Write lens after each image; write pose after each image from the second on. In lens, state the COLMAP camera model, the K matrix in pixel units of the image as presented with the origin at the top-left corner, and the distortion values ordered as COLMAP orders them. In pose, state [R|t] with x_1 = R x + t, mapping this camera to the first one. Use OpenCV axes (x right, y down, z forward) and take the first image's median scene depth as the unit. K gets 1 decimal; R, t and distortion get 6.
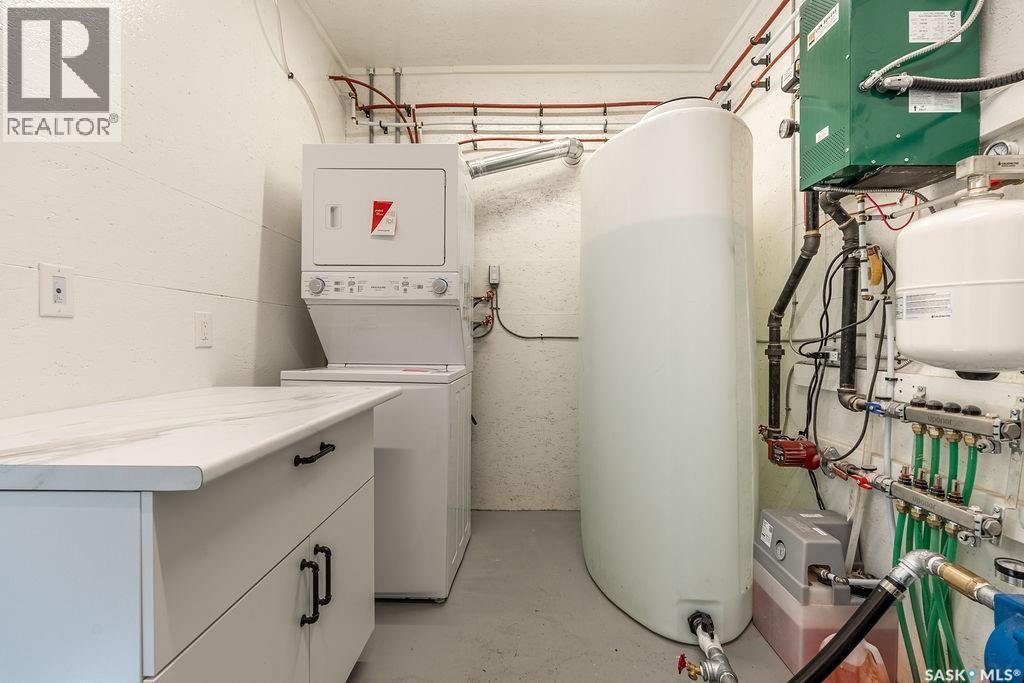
lens RADIAL K [[458.7, 0, 514.3], [0, 458.7, 359.0], [0, 0, 1]] dist [0.000109, 0.000426]
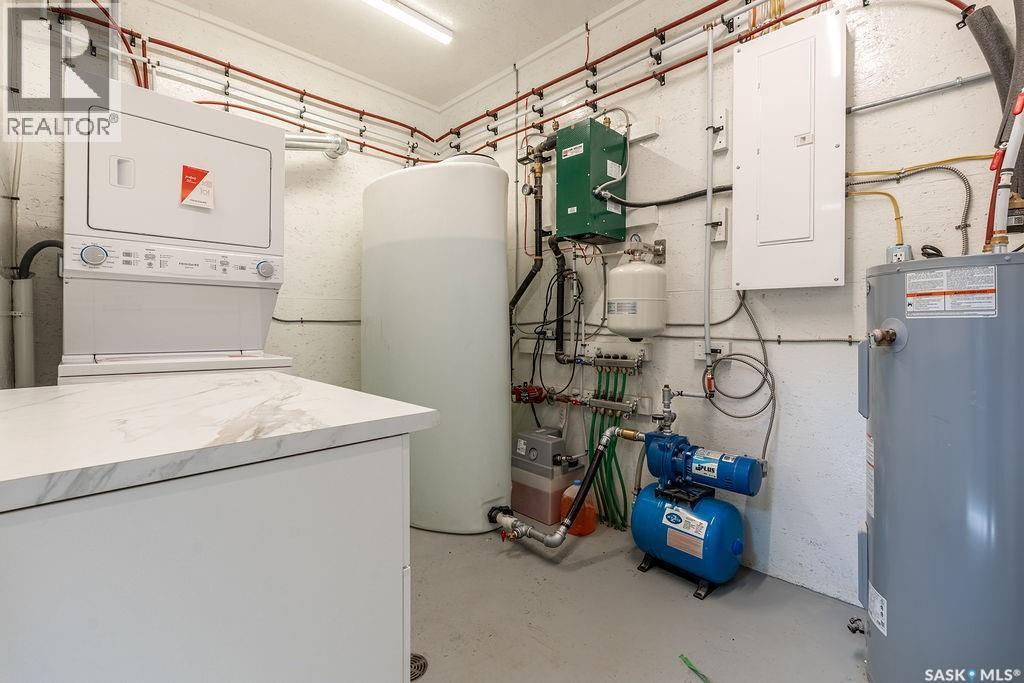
lens RADIAL K [[458.7, 0, 514.3], [0, 458.7, 359.0], [0, 0, 1]] dist [0.000109, 0.000426]
pose [[0.699033, -0.055789, 0.712910, -0.596617], [0.029563, 0.998354, 0.049138, 0.001067], [-0.714478, -0.013273, 0.699532, -0.081668]]
